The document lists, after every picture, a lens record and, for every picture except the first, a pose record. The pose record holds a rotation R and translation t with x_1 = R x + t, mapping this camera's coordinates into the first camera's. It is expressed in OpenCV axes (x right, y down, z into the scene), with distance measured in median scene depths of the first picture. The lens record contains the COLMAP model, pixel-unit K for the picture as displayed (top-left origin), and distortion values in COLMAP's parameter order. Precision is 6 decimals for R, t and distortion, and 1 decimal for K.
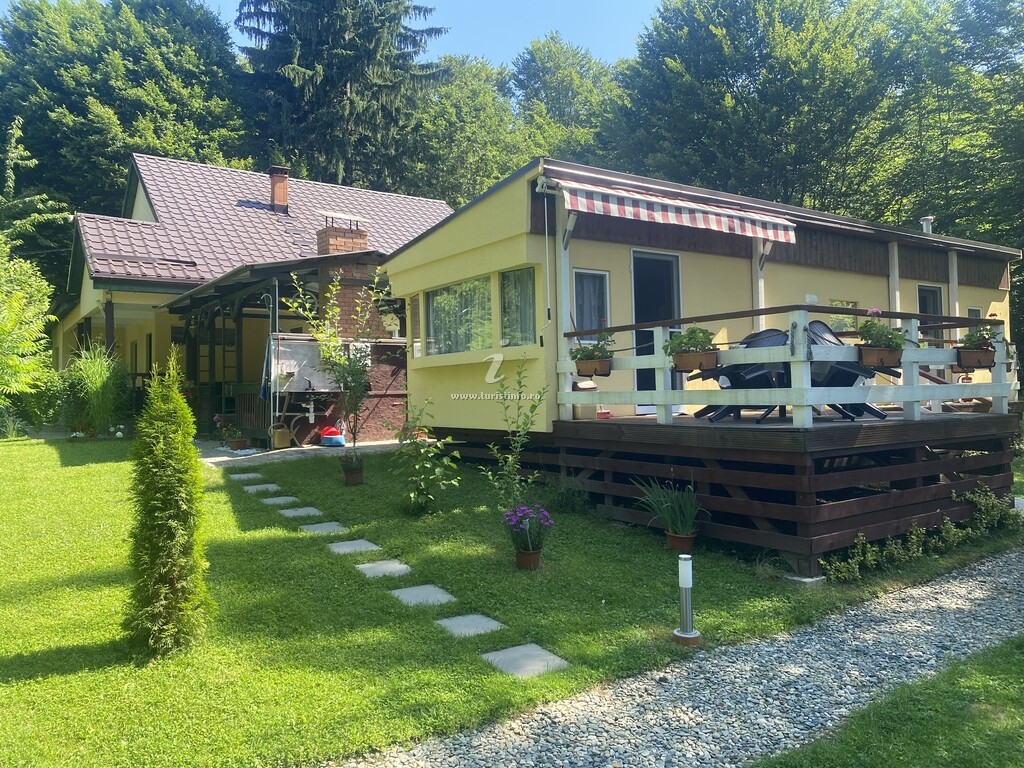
lens RADIAL K [[777.6, 0, 511.7], [0, 777.6, 383.0], [0, 0, 1]] dist [0.046905, -0.031411]
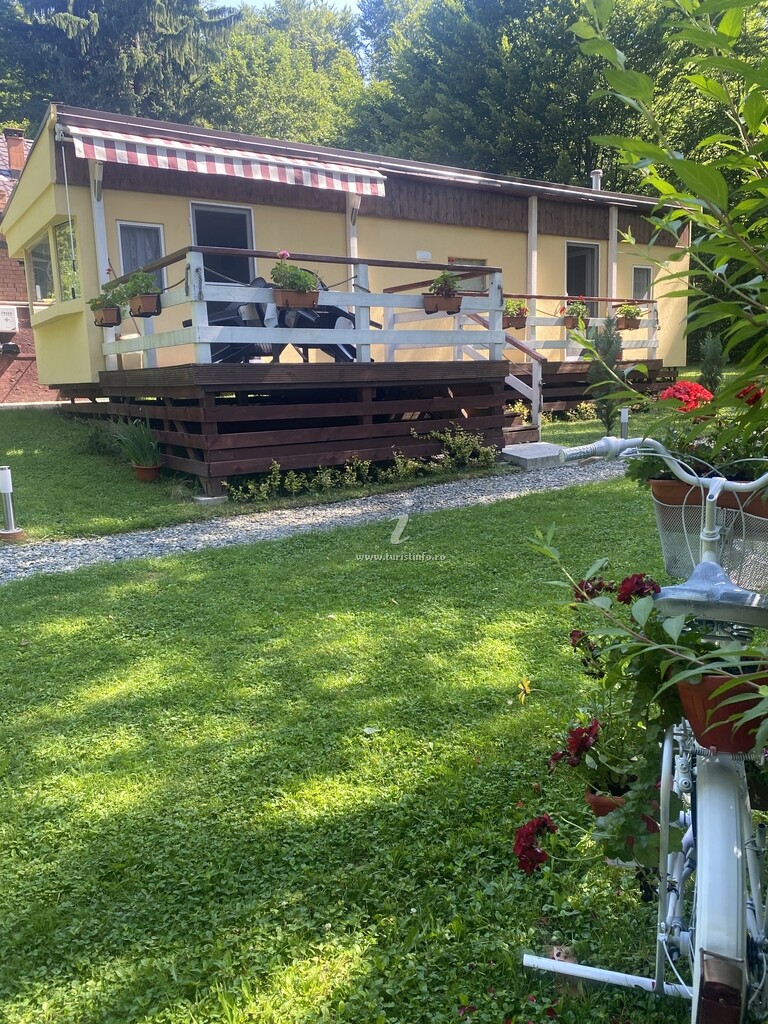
lens RADIAL K [[777.6, 0, 385.2], [0, 777.6, 511.3], [0, 0, 1]] dist [0.046905, -0.031411]
pose [[0.999343, -0.001145, -0.036213, 0.399753], [0.007640, 0.983682, 0.179755, 0.039425], [0.035417, -0.179913, 0.983045, -0.065323]]
